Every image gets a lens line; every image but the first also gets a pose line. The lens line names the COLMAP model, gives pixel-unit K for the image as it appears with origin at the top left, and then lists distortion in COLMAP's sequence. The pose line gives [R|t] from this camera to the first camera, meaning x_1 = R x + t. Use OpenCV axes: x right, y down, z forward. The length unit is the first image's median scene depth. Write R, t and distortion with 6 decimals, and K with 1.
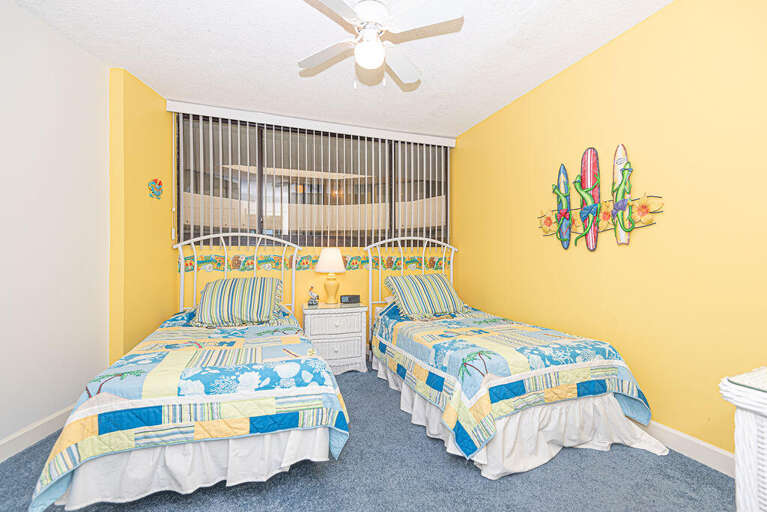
lens RADIAL K [[360.2, 0, 383.6], [0, 360.2, 255.7], [0, 0, 1]] dist [0.039257, -0.001016]
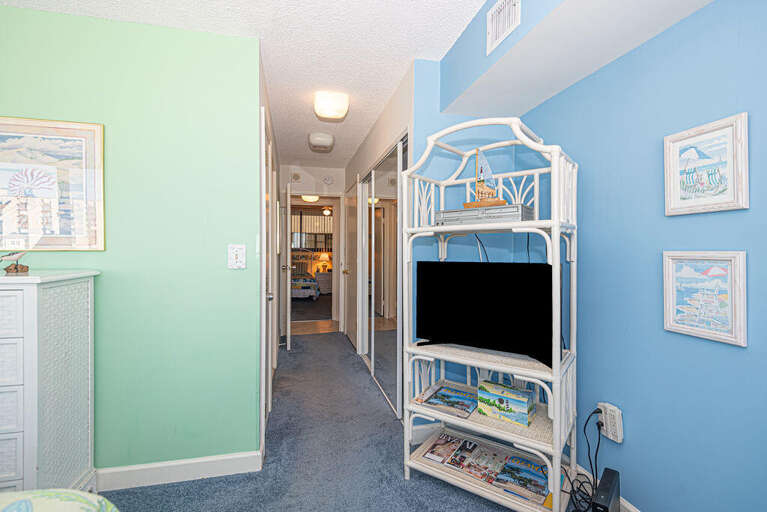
lens RADIAL K [[360.2, 0, 377.7], [0, 360.2, 252.8], [0, 0, 1]] dist [0.039257, -0.001016]
pose [[0.995591, 0.002723, -0.093757, 1.181214], [-0.002282, 0.999986, 0.004815, -0.076454], [0.093768, -0.004580, 0.995584, -3.950203]]
